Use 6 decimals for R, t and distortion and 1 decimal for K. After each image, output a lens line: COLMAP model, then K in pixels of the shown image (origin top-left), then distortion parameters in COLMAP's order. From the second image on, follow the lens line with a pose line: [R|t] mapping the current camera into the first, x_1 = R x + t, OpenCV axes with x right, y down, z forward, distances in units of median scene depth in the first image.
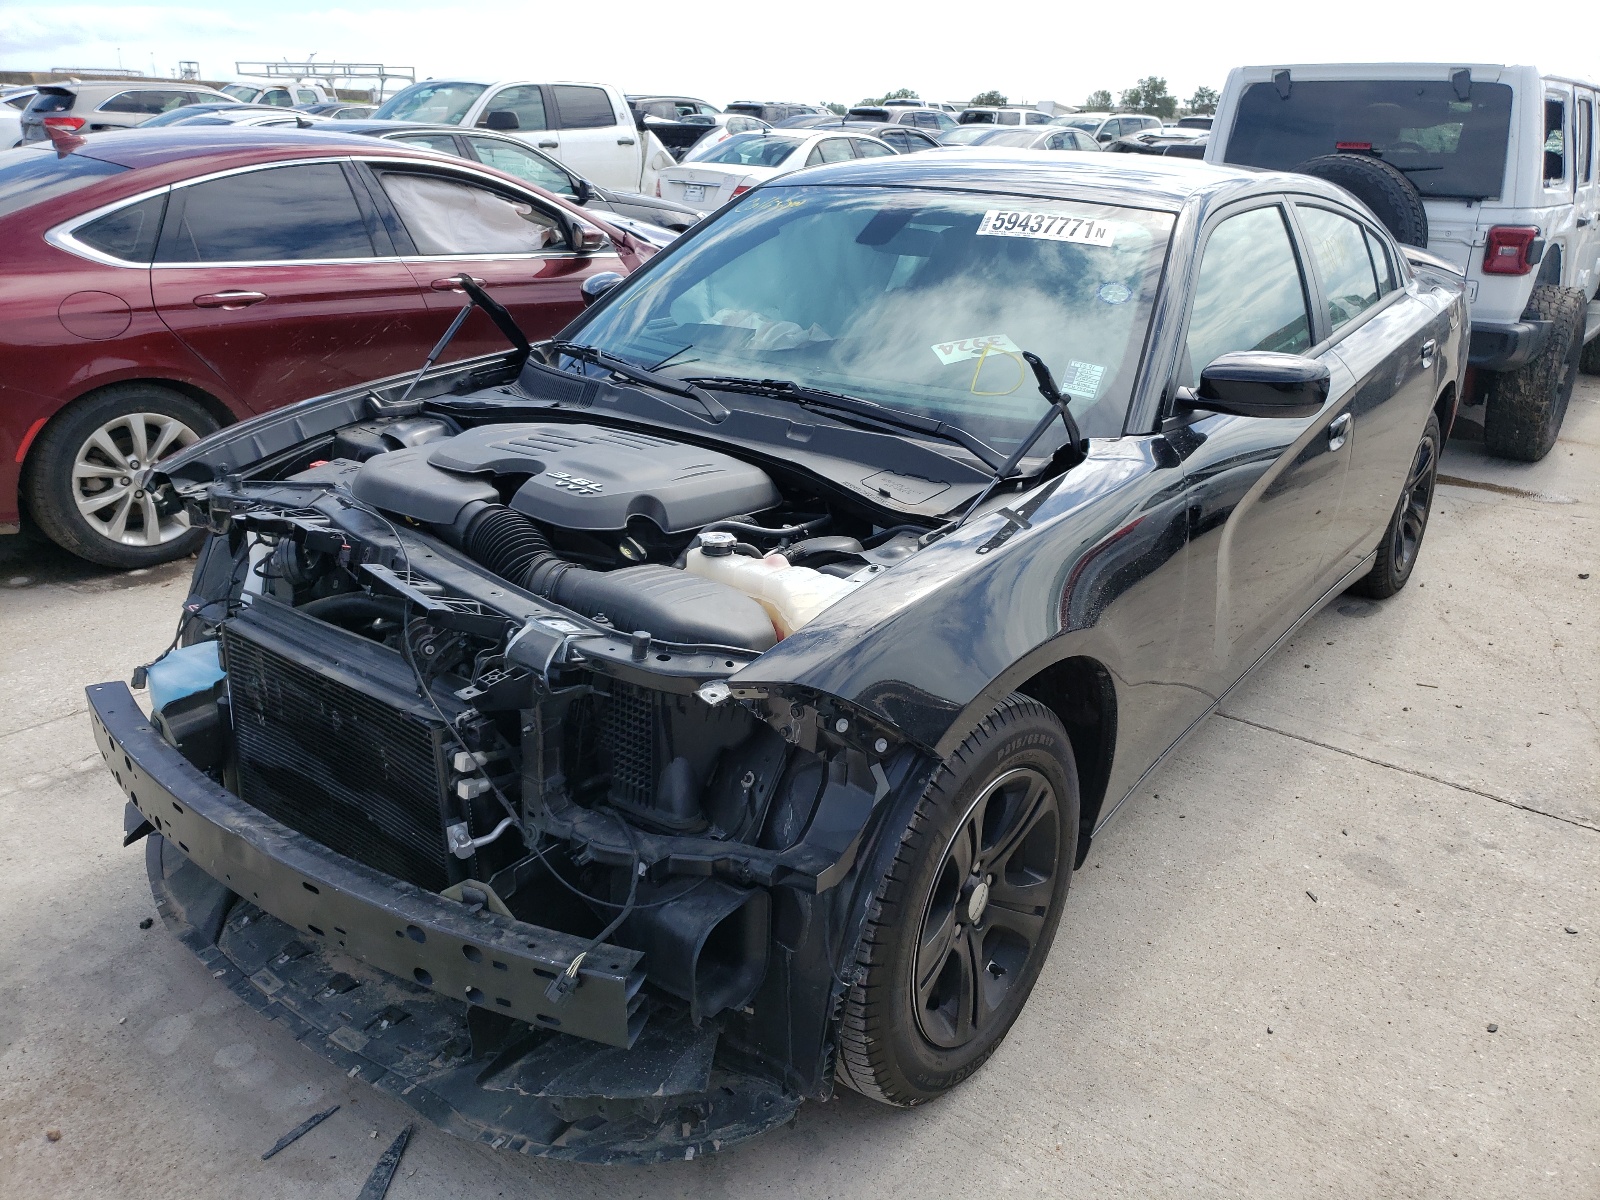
lens RADIAL K [[1221.9, 0, 800.1], [0, 1221.9, 593.3], [0, 0, 1]] dist [0.013520, 0.005047]
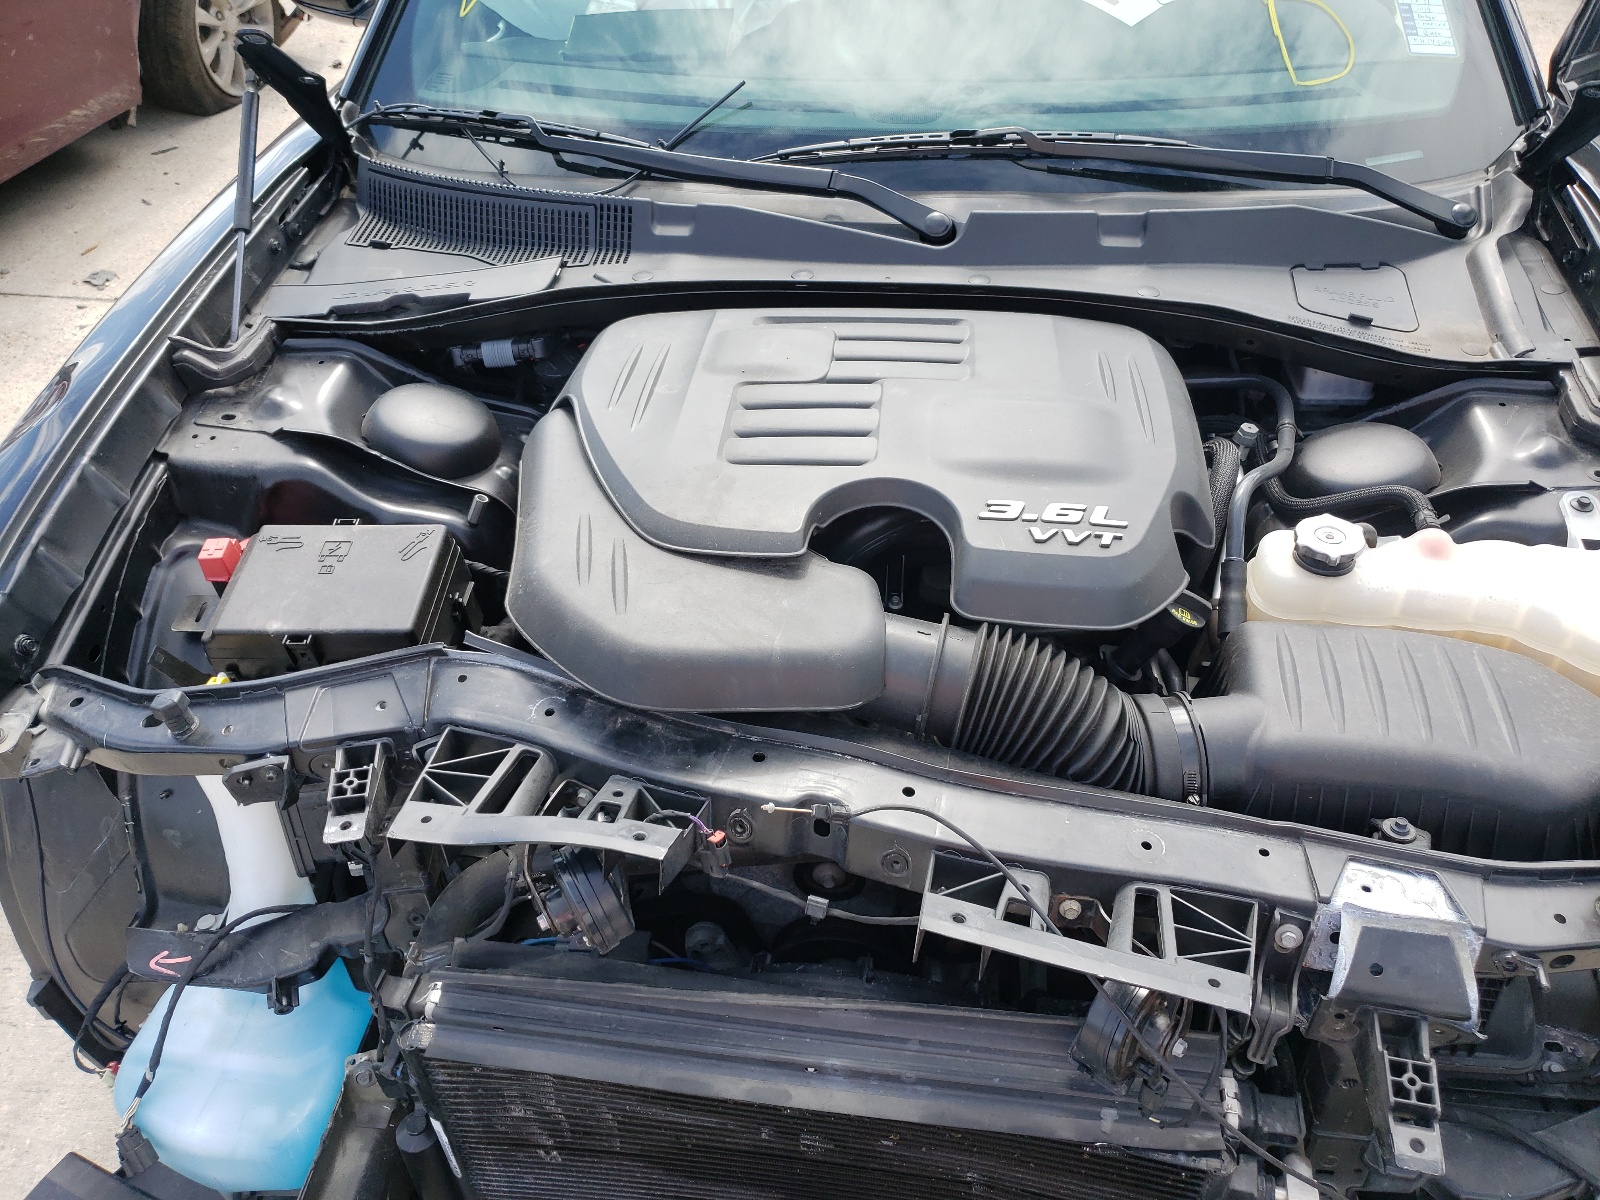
lens RADIAL K [[1221.9, 0, 781.1], [0, 1221.9, 571.9], [0, 0, 1]] dist [0.013520, 0.005047]
pose [[0.868334, -0.366241, 0.334459, -0.473136], [0.227869, 0.893544, 0.386854, -0.300568], [-0.440536, -0.259706, 0.859349, 0.639524]]
